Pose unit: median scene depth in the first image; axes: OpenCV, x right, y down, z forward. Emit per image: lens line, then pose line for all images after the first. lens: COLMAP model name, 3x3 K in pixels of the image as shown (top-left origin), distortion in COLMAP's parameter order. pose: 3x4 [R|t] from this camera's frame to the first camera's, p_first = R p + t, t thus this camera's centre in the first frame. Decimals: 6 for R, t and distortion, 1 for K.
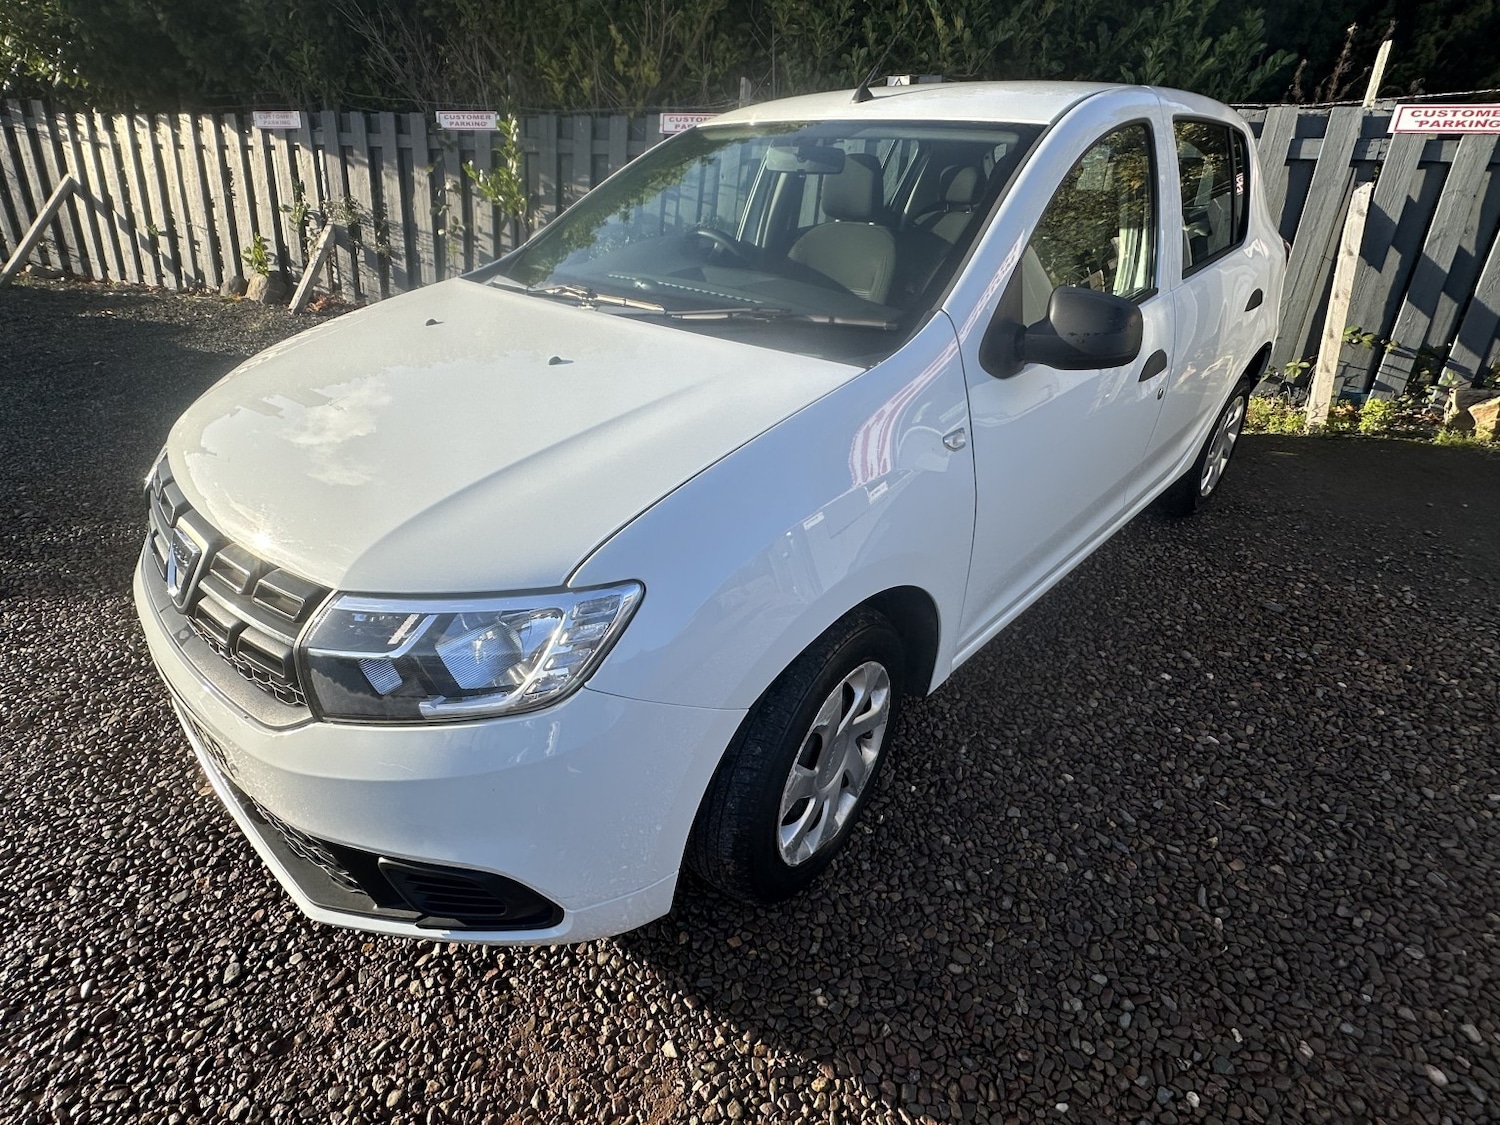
lens RADIAL K [[766.9, 0, 741.3], [0, 766.9, 569.5], [0, 0, 1]] dist [-0.003083, 0.000874]
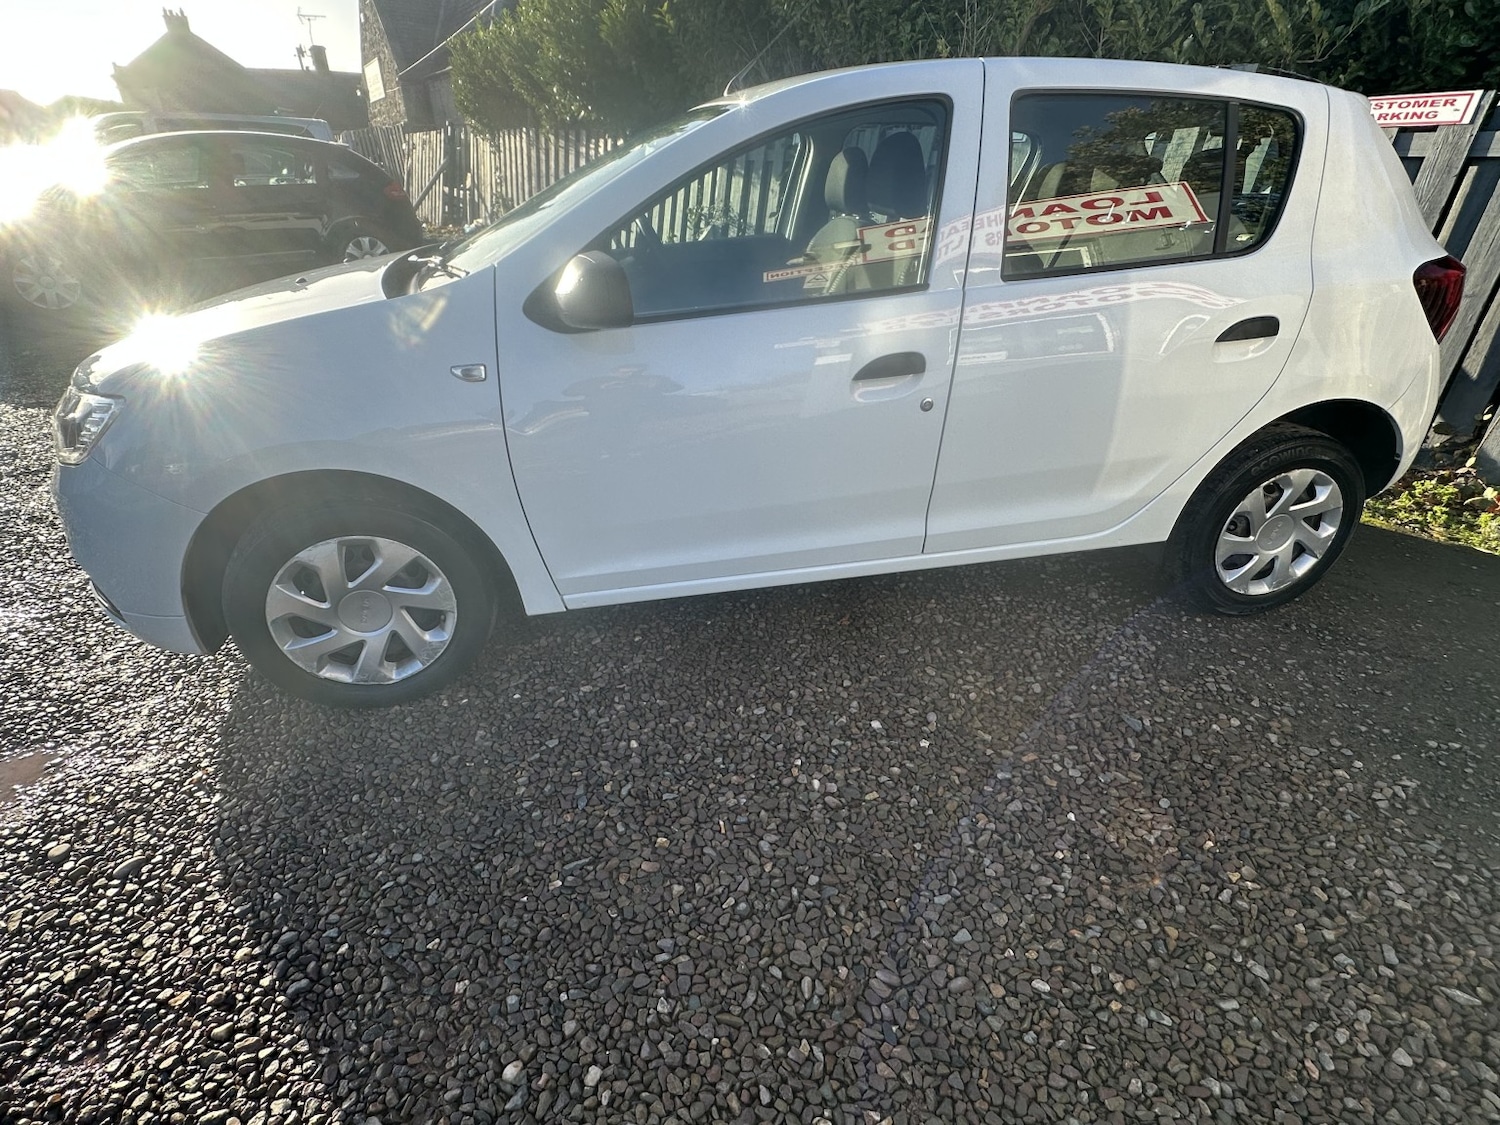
lens RADIAL K [[764.6, 0, 747.8], [0, 764.6, 564.7], [0, 0, 1]] dist [-0.000744, -0.000570]
pose [[0.817885, 0.260346, -0.513111, 0.994552], [-0.273574, 0.960484, 0.051268, -0.049040], [0.506183, 0.098442, 0.856790, 0.184129]]
